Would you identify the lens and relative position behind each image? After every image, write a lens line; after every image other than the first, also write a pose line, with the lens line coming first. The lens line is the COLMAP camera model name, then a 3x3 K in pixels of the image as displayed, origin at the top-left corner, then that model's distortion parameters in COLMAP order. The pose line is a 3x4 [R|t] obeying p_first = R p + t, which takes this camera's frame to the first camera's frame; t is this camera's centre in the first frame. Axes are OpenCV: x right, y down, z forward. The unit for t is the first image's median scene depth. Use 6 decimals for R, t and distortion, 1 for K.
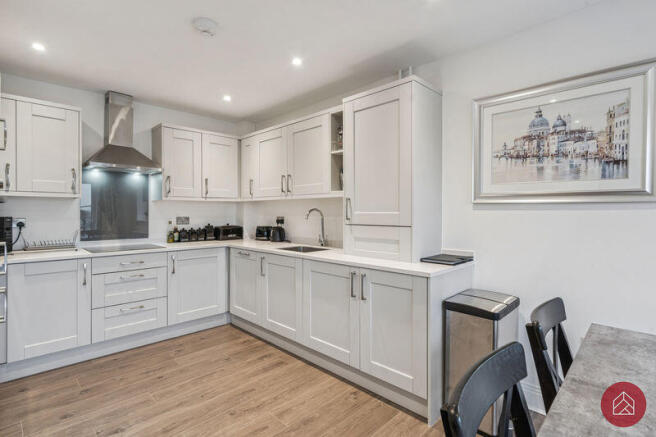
lens RADIAL K [[327.7, 0, 329.2], [0, 327.7, 214.9], [0, 0, 1]] dist [0.002548, 0.000037]
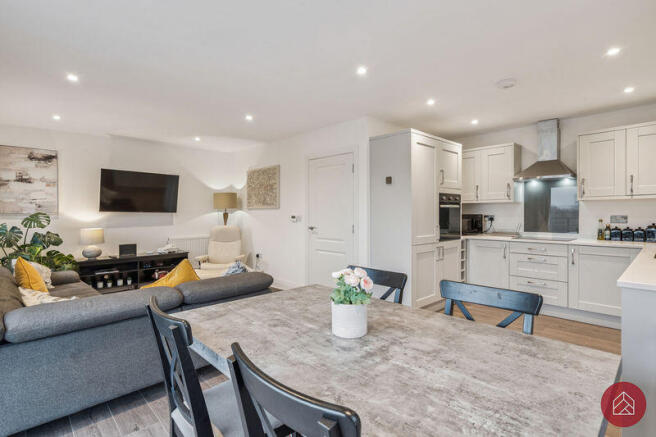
lens RADIAL K [[327.7, 0, 328.3], [0, 327.7, 216.0], [0, 0, 1]] dist [0.002548, 0.000037]
pose [[-0.037750, 0.007306, -0.999261, 0.777381], [-0.003206, 0.999967, 0.007432, 0.003507], [0.999282, 0.003484, -0.037725, 0.199496]]
